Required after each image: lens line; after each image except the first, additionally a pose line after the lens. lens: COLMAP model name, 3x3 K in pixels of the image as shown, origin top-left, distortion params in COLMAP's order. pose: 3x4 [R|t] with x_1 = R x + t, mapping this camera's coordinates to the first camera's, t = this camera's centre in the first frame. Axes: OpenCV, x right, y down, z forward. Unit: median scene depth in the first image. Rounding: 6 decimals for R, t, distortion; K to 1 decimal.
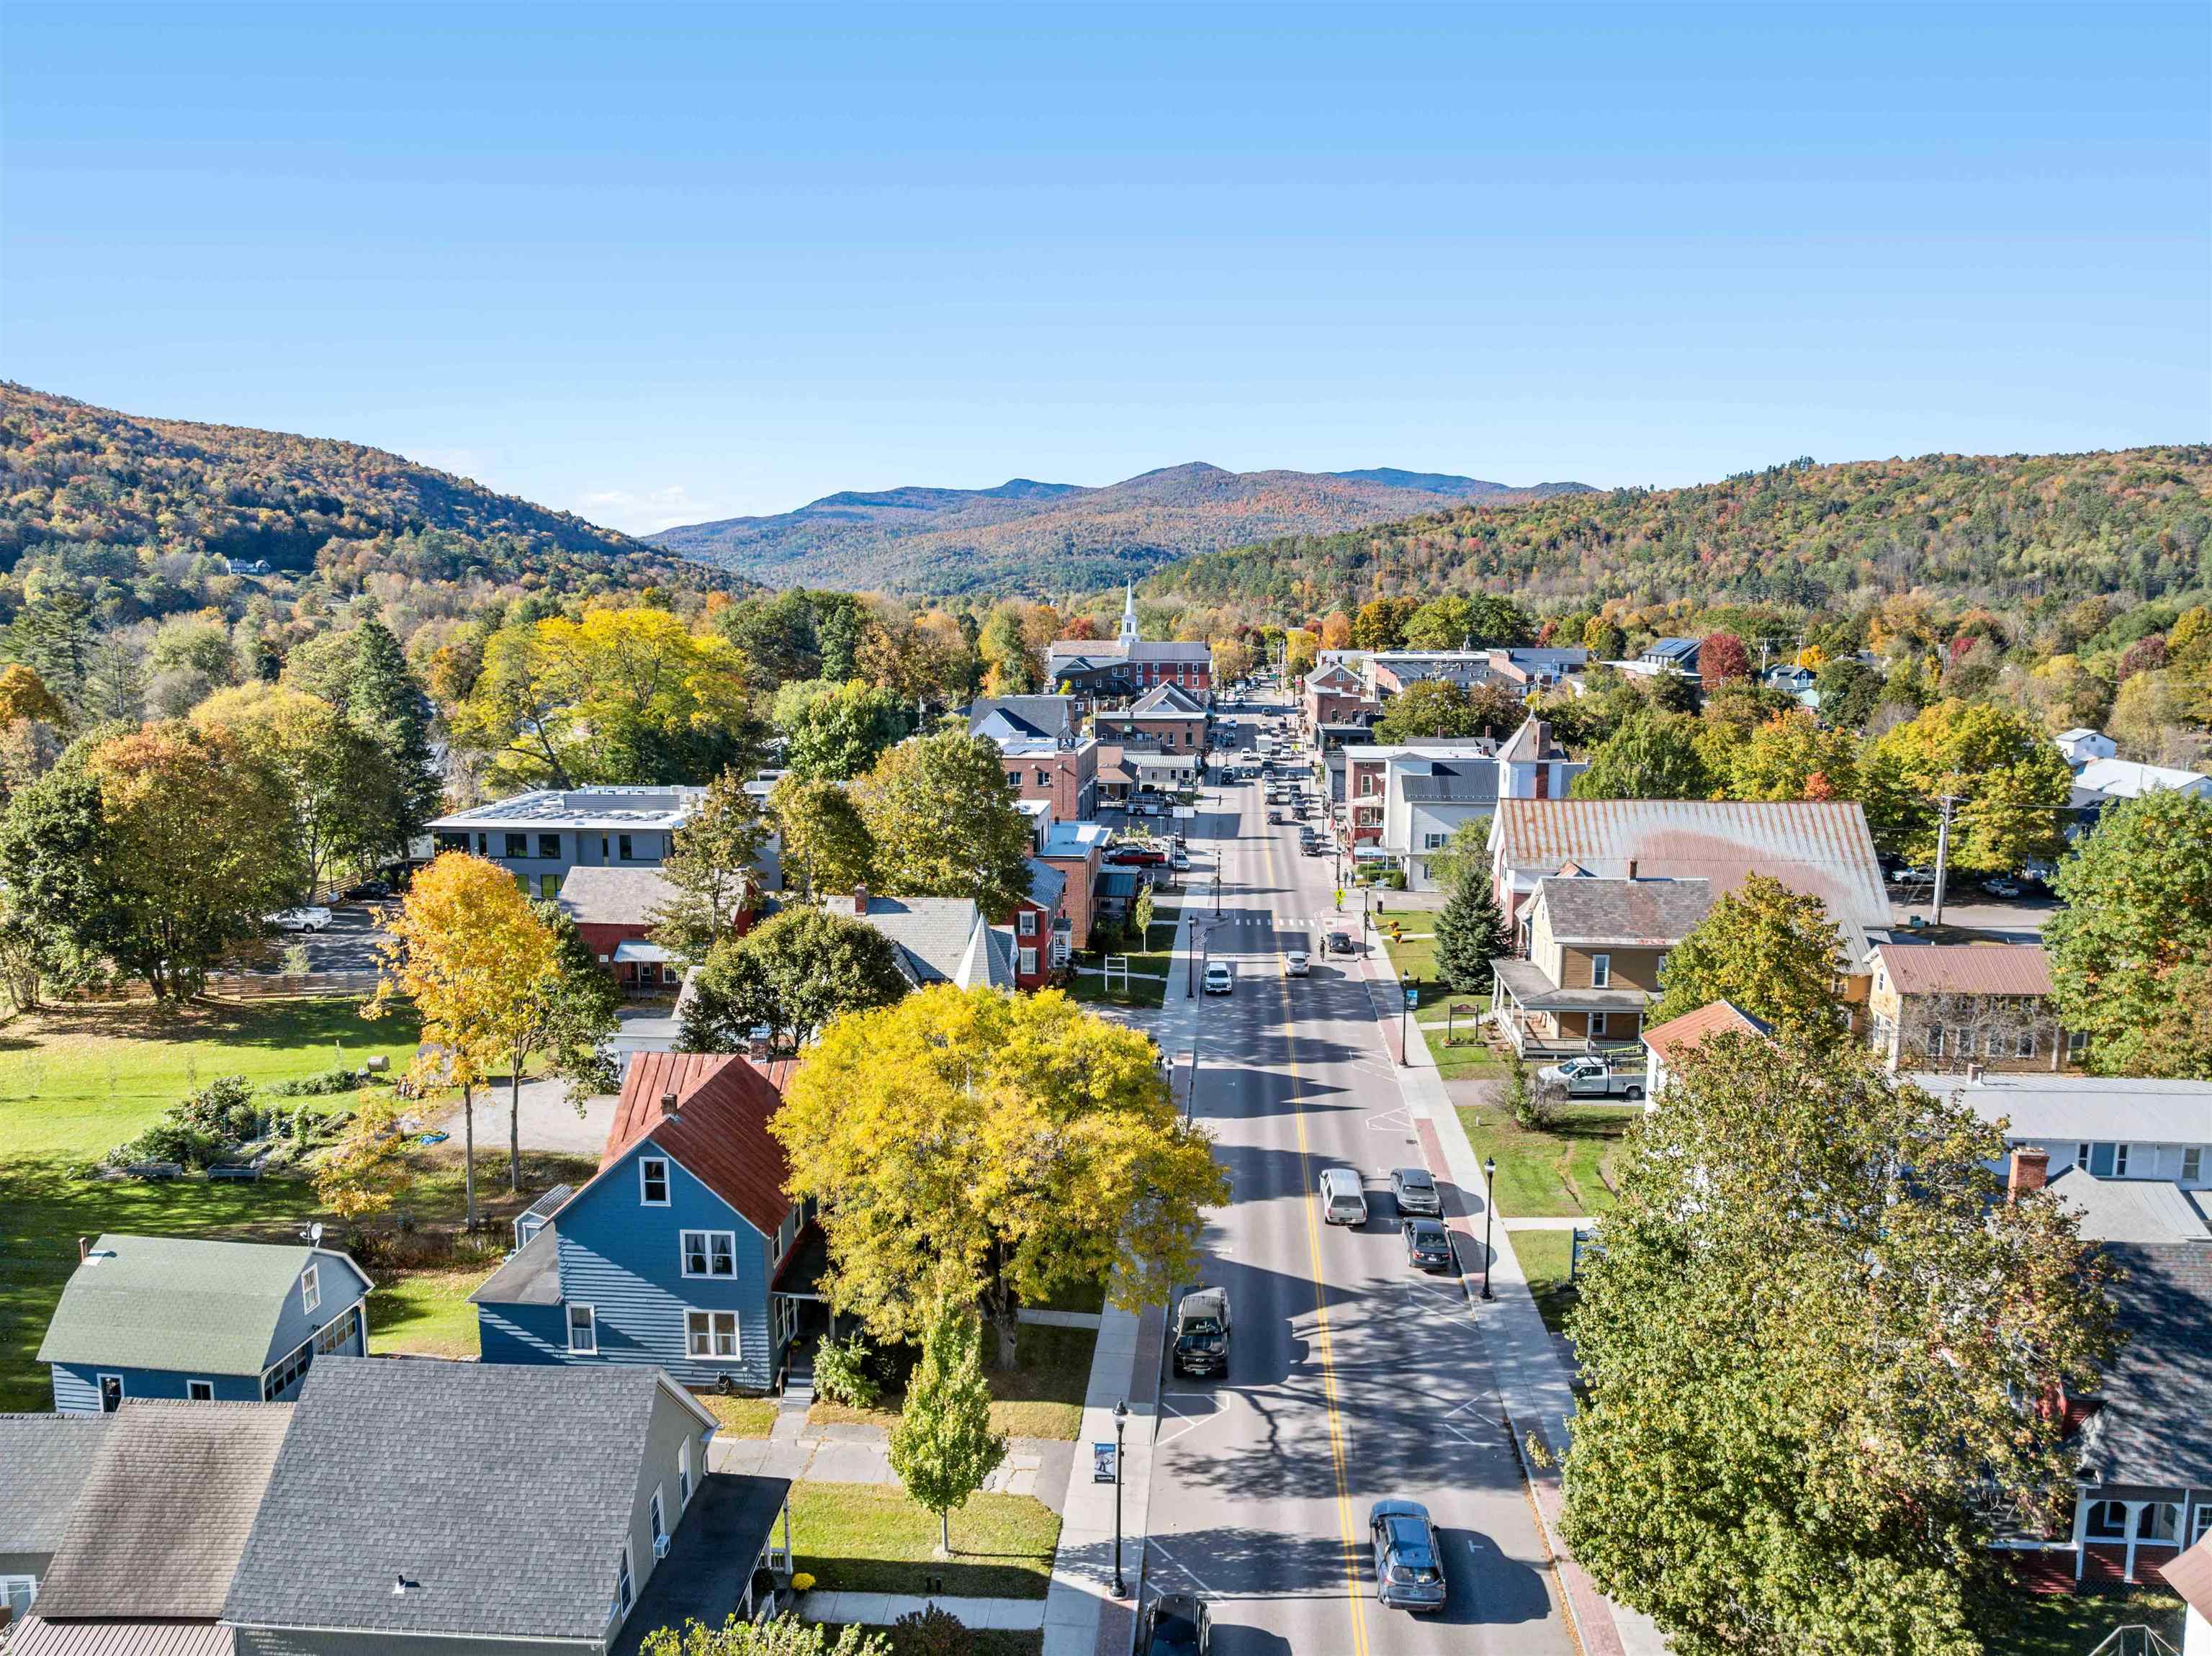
lens RADIAL K [[1543.4, 0, 1111.9], [0, 1543.4, 823.9], [0, 0, 1]] dist [-0.032845, -0.007077]
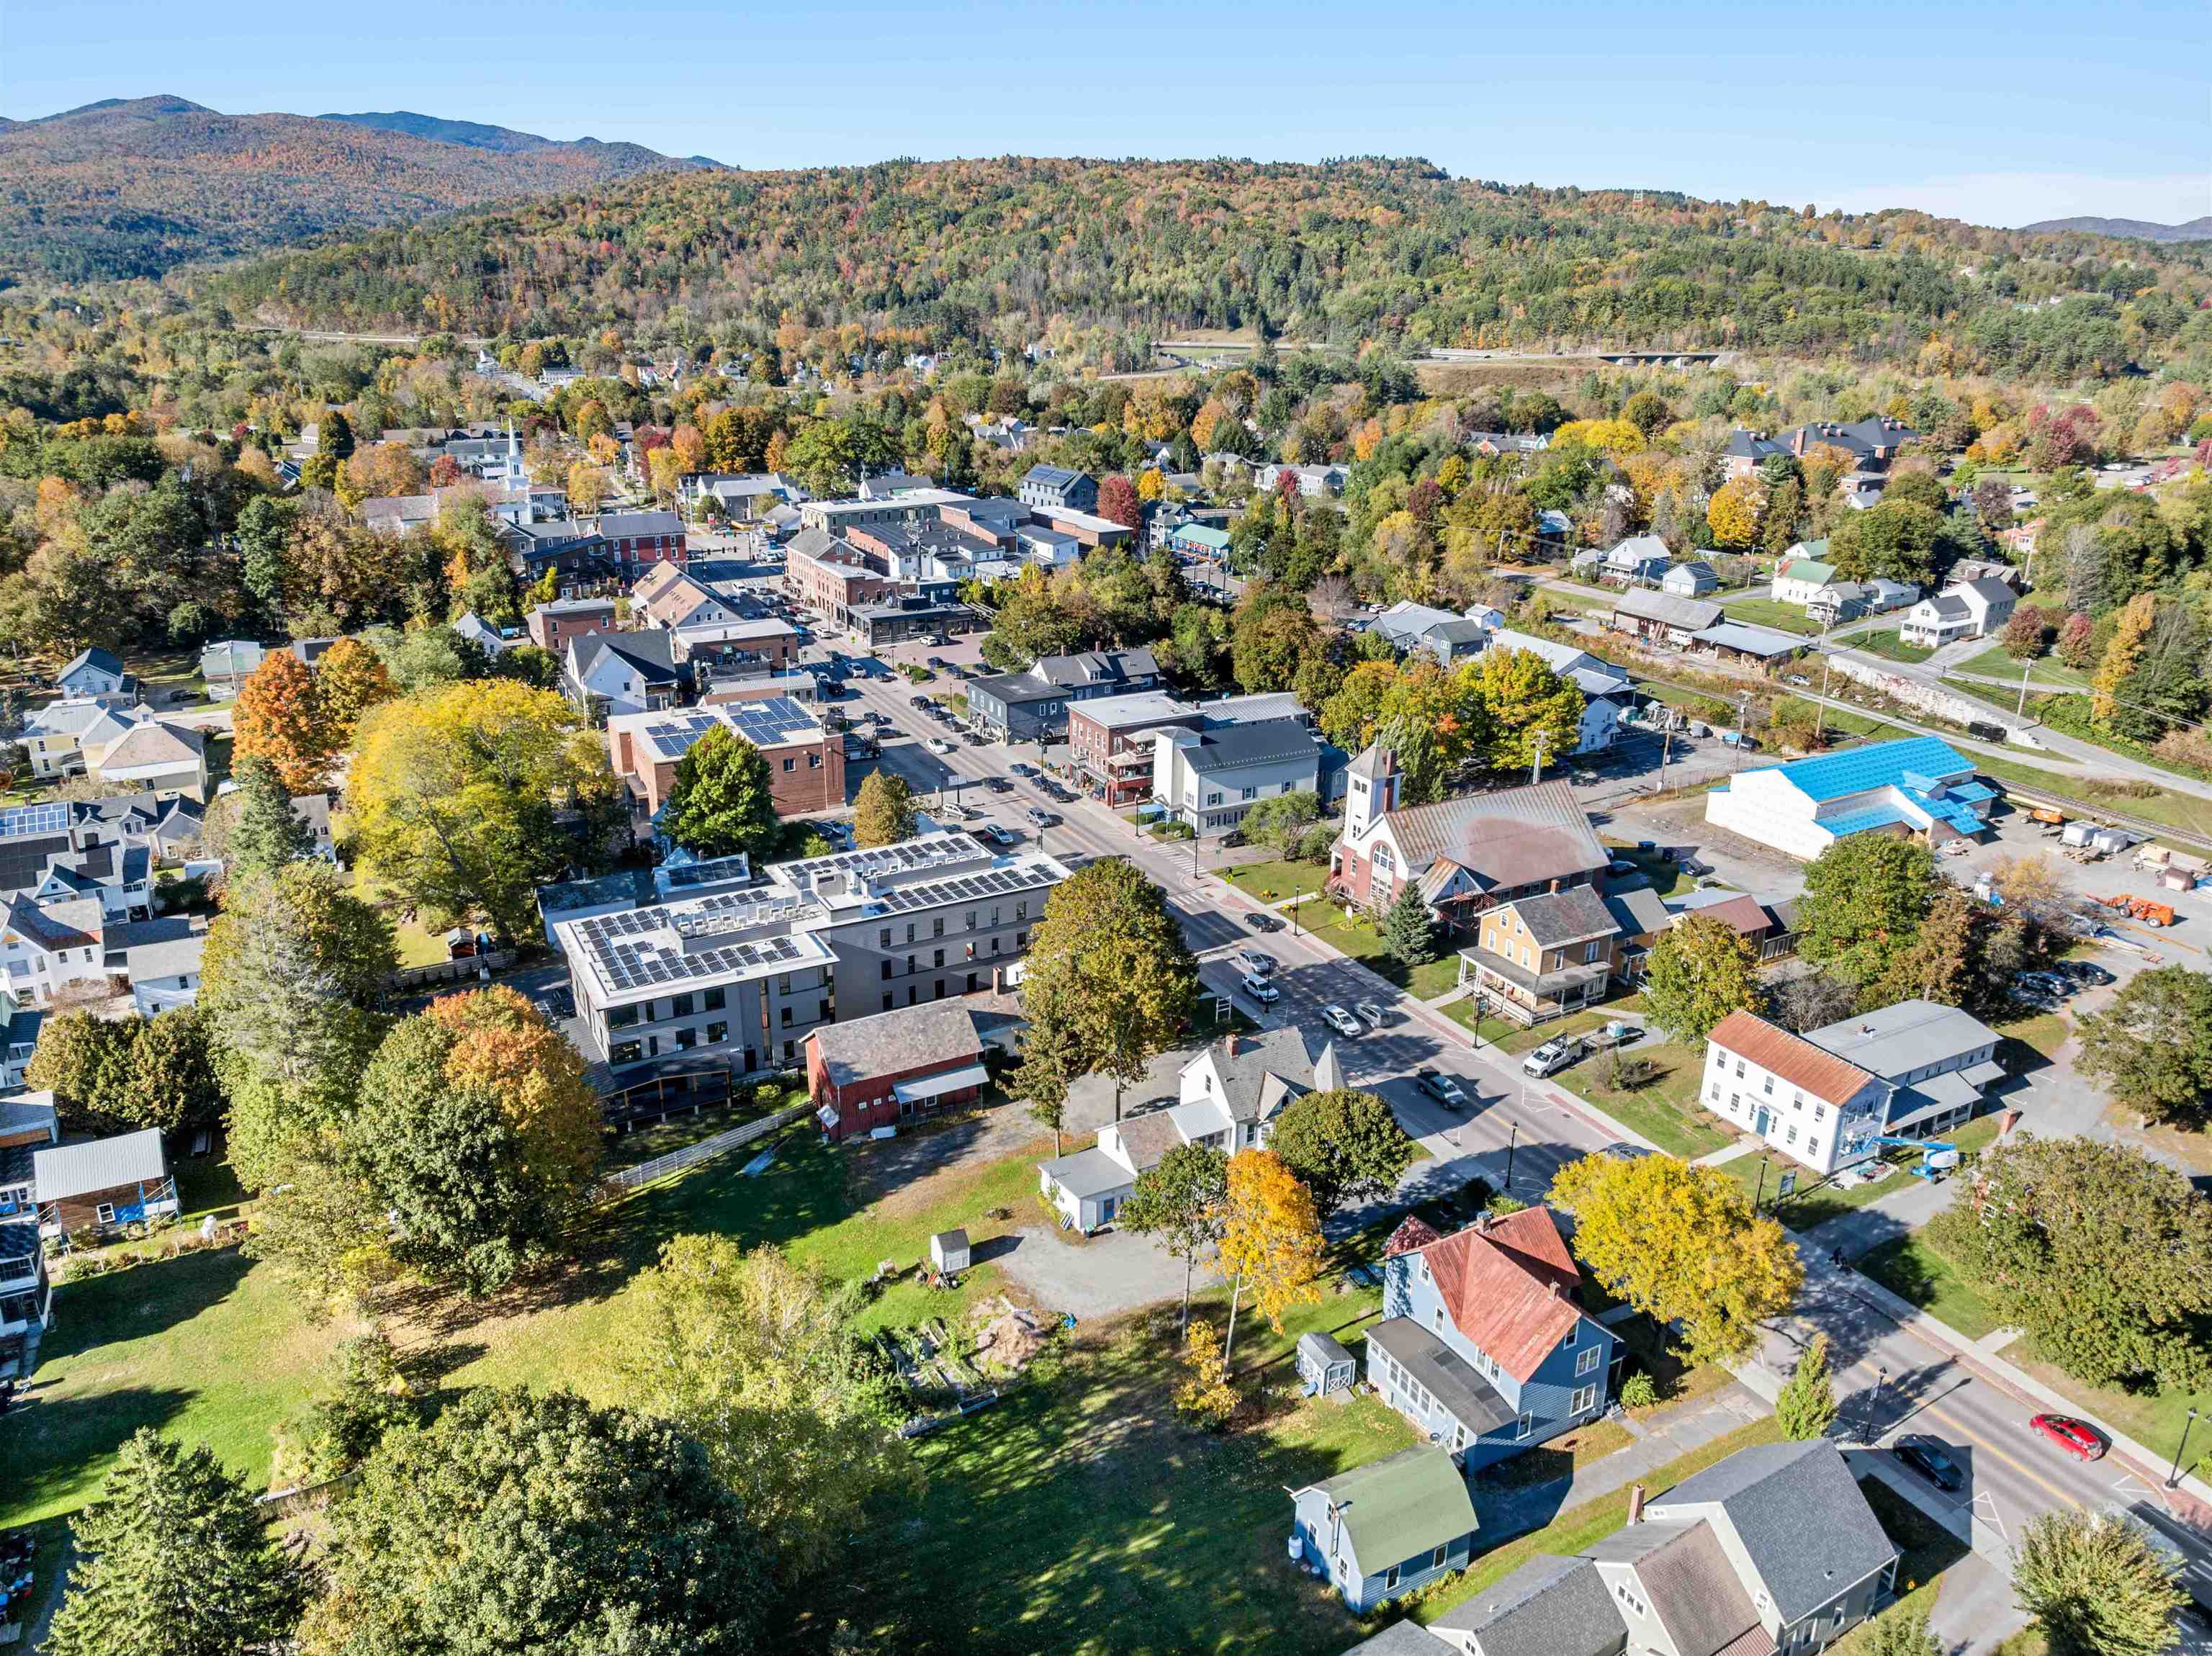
lens RADIAL K [[1536.7, 0, 1117.3], [0, 1536.7, 814.8], [0, 0, 1]] dist [-0.032021, -0.005326]
pose [[0.838314, -0.171055, 0.517657, -0.262240], [0.065547, 0.974240, 0.215780, -0.128850], [-0.541232, -0.146961, 0.827931, -0.012150]]
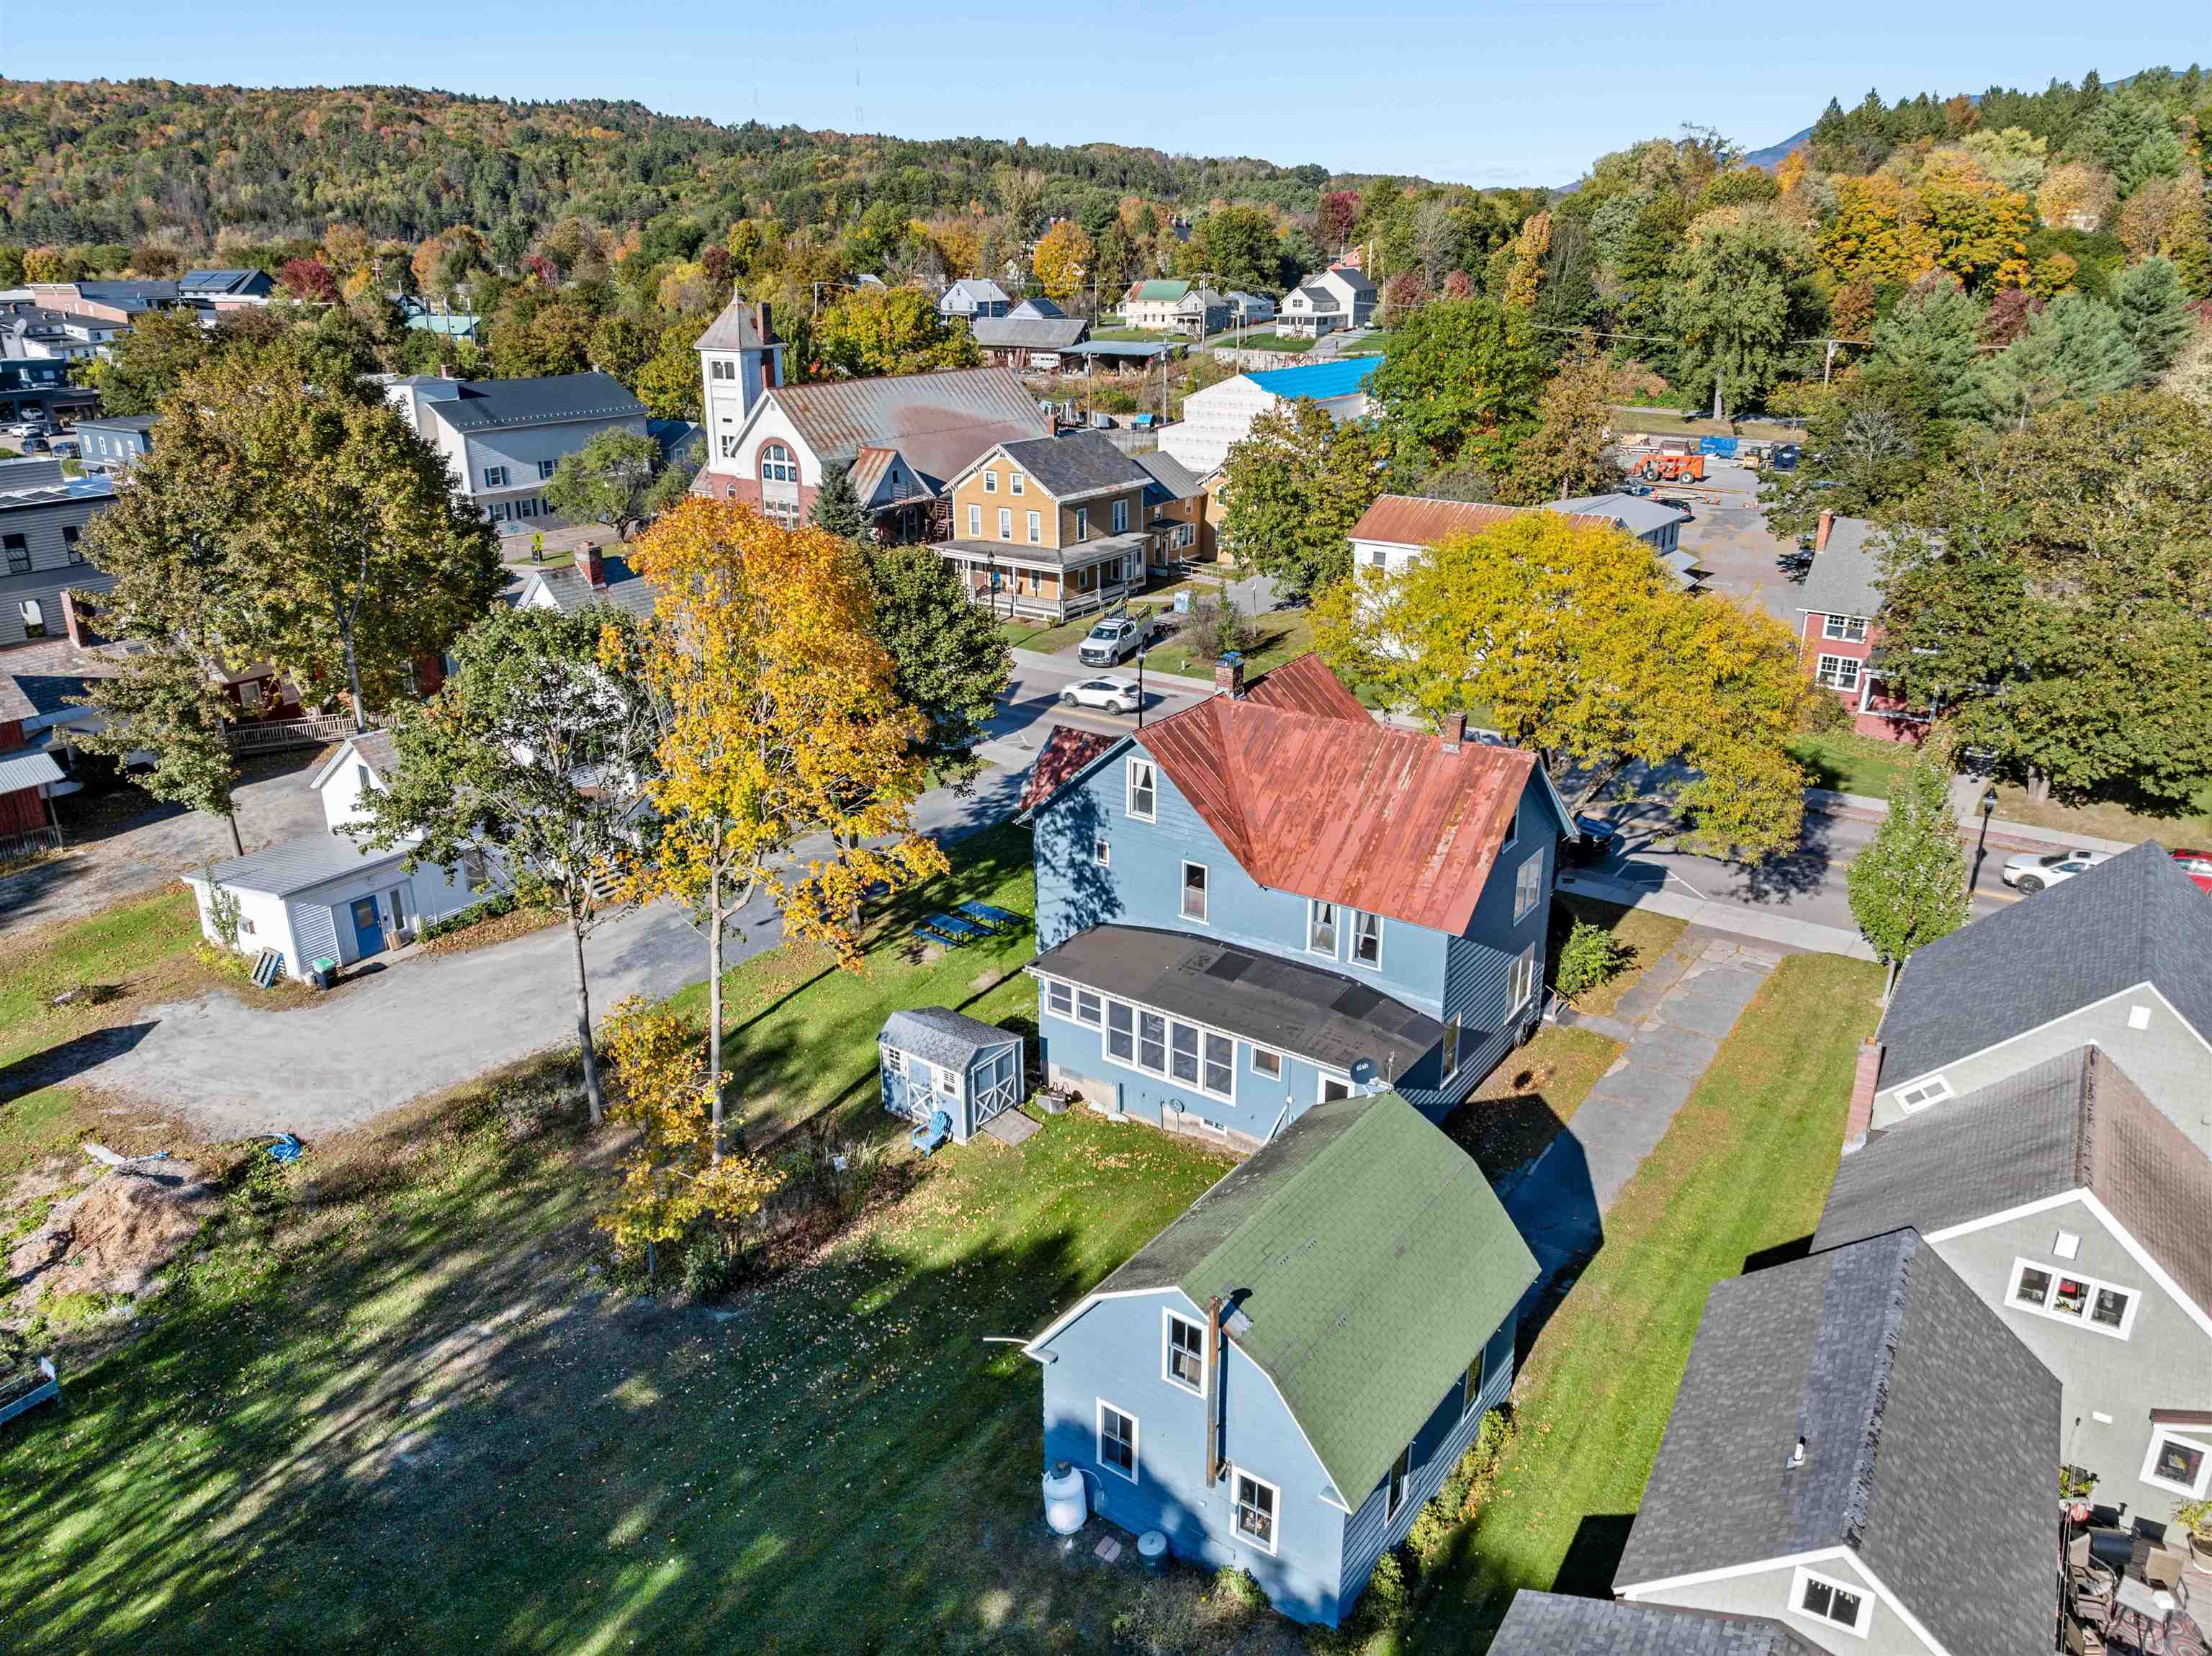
lens RADIAL K [[1543.6, 0, 1106.0], [0, 1543.6, 828.0], [0, 0, 1]] dist [-0.061682, 0.033458]
pose [[0.512092, -0.306411, 0.802418, -0.174045], [0.124667, 0.950828, 0.283522, -0.000610], [-0.849835, -0.045154, 0.525110, 0.132446]]
